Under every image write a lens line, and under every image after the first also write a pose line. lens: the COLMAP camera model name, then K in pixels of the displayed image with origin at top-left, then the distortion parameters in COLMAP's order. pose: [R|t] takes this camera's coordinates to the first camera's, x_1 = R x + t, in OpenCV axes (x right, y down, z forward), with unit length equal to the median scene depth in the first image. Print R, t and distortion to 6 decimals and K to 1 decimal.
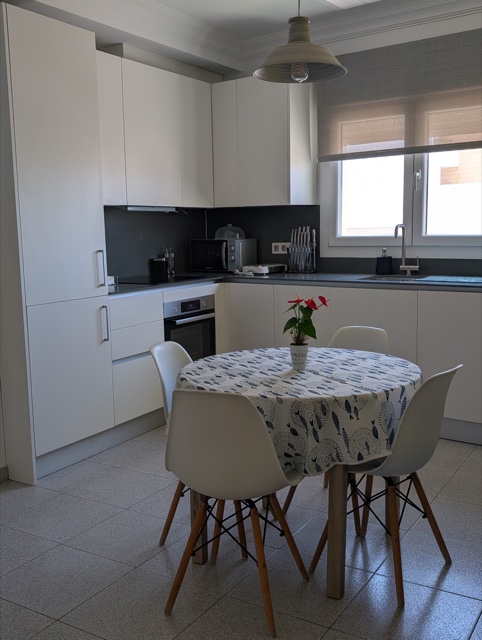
lens RADIAL K [[683.2, 0, 241.0], [0, 683.2, 320.0], [0, 0, 1]] dist [0.067480, -0.022262]
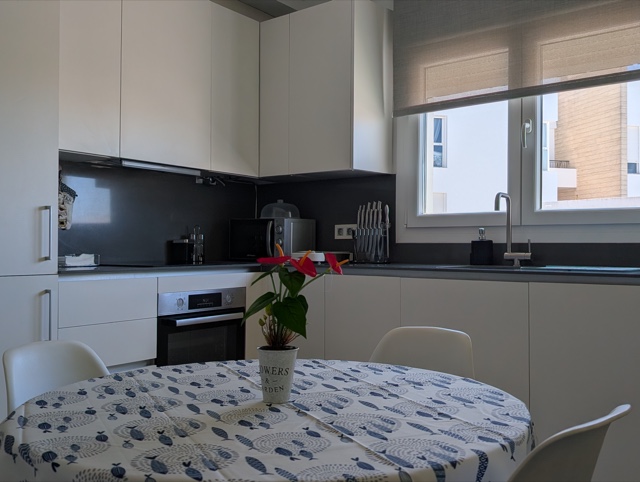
lens RADIAL K [[683.2, 0, 320.0], [0, 683.2, 241.0], [0, 0, 1]] dist [0.067480, -0.022262]
pose [[0.998257, 0.023427, -0.054171, 0.079271], [-0.031037, 0.989060, -0.144212, 0.016366], [0.050200, 0.145642, 0.988063, 0.285536]]
